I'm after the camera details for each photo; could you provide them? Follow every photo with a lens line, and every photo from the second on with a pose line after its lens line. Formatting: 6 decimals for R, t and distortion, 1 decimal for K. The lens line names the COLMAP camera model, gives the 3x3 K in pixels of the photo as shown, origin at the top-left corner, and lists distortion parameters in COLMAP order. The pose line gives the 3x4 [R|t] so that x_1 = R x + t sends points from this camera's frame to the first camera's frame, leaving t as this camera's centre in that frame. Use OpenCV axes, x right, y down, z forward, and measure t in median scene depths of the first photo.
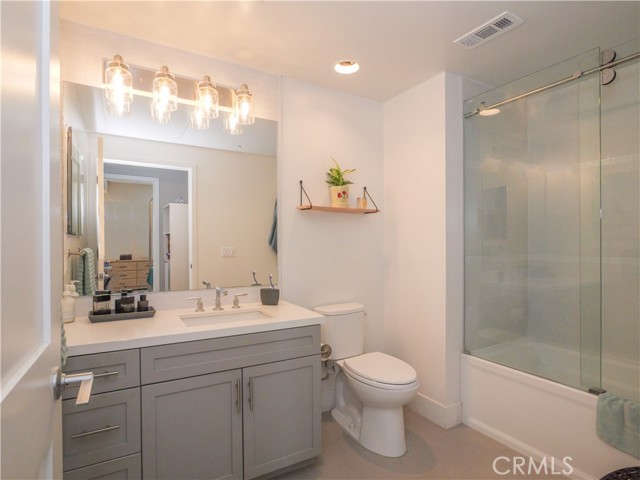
lens RADIAL K [[355.4, 0, 303.7], [0, 355.4, 239.1], [0, 0, 1]] dist [-0.014922, -0.000880]
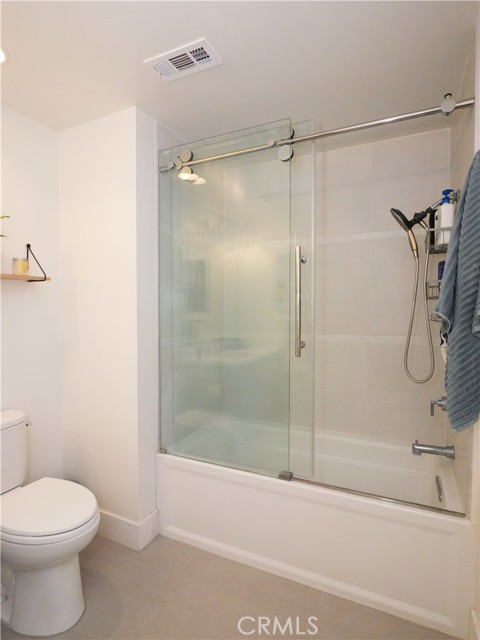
lens RADIAL K [[355.4, 0, 240.0], [0, 355.4, 320.0], [0, 0, 1]] dist [-0.014922, -0.000880]
pose [[0.816811, -0.016735, 0.576662, 0.123157], [-0.002212, 0.999481, 0.032139, -0.021379], [-0.576901, -0.027527, 0.816350, 0.201649]]
